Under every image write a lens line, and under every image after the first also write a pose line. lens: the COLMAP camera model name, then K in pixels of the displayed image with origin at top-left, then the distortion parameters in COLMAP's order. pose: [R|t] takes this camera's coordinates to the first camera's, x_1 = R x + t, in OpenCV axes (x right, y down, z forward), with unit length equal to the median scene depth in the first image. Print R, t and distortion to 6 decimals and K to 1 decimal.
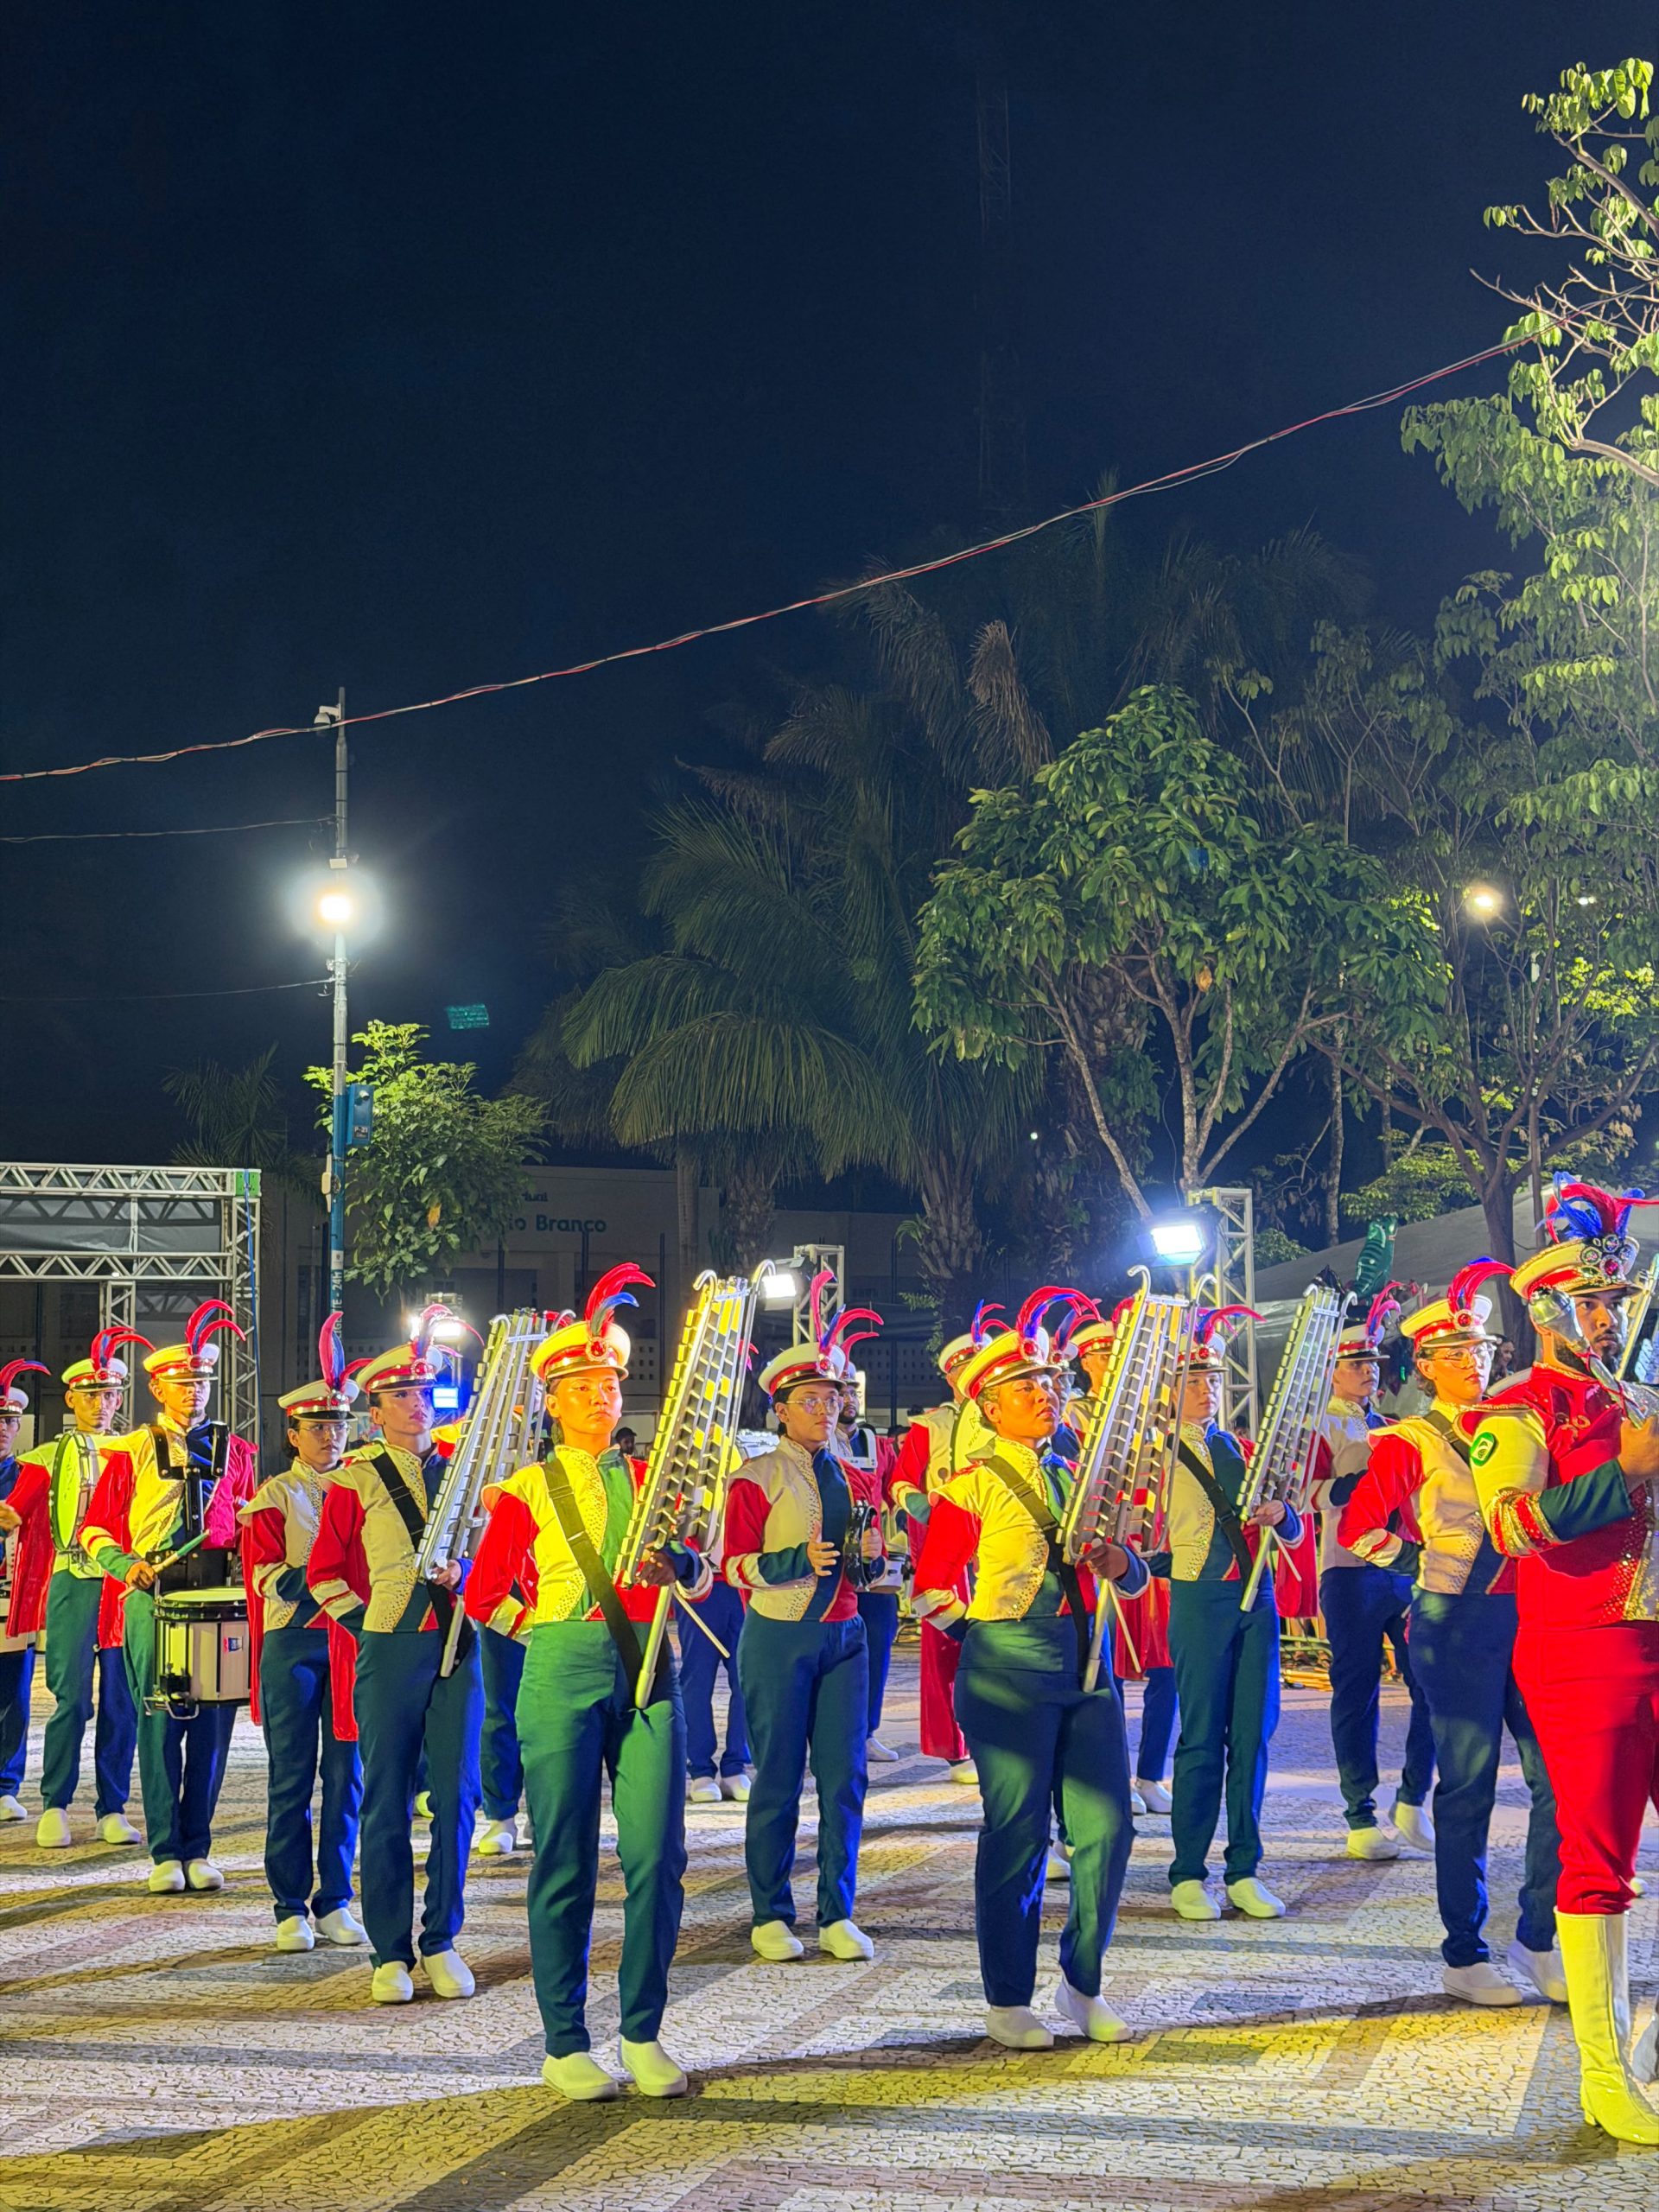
lens RADIAL K [[3084.4, 0, 811.1], [0, 3084.4, 1098.5], [0, 0, 1]] dist [0.191131, -0.514025]
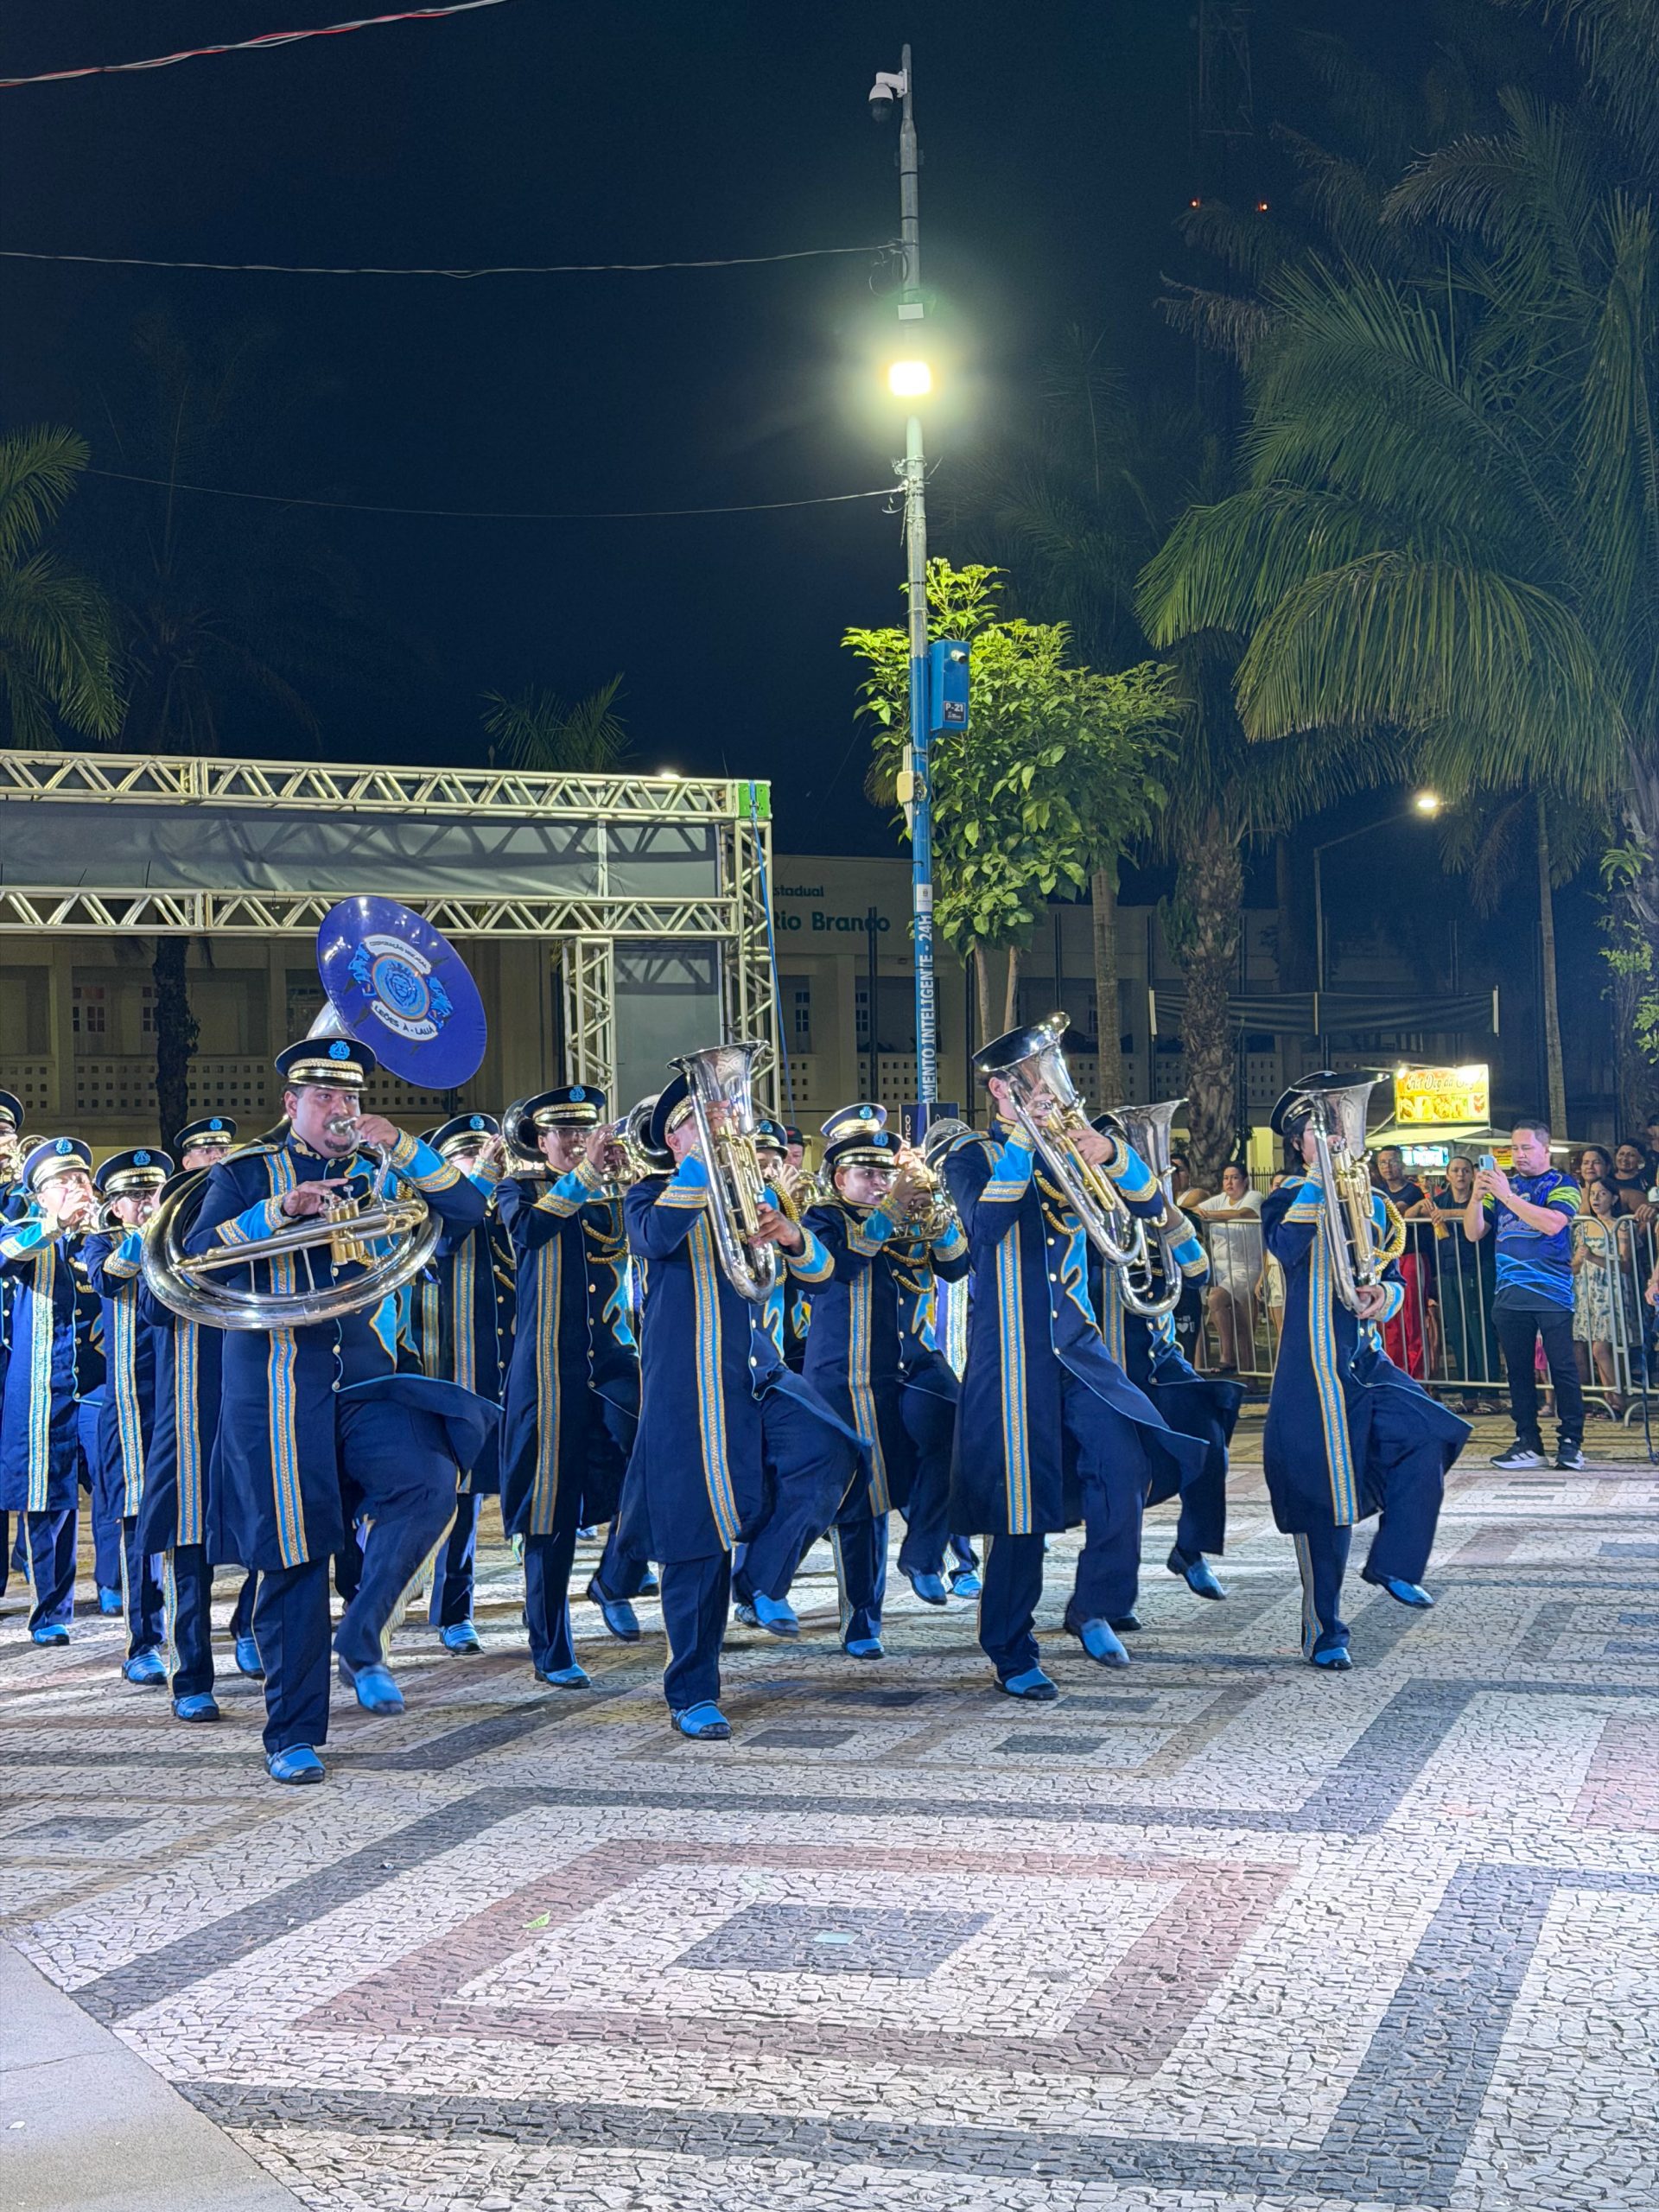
lens RADIAL K [[3086.6, 0, 821.9], [0, 3086.6, 1124.6], [0, 0, 1]] dist [0.165528, -0.462748]
pose [[0.999611, -0.013279, -0.024520, -0.171520], [0.015546, 0.995387, 0.094675, 0.039458], [0.023149, -0.095019, 0.995206, 0.332965]]
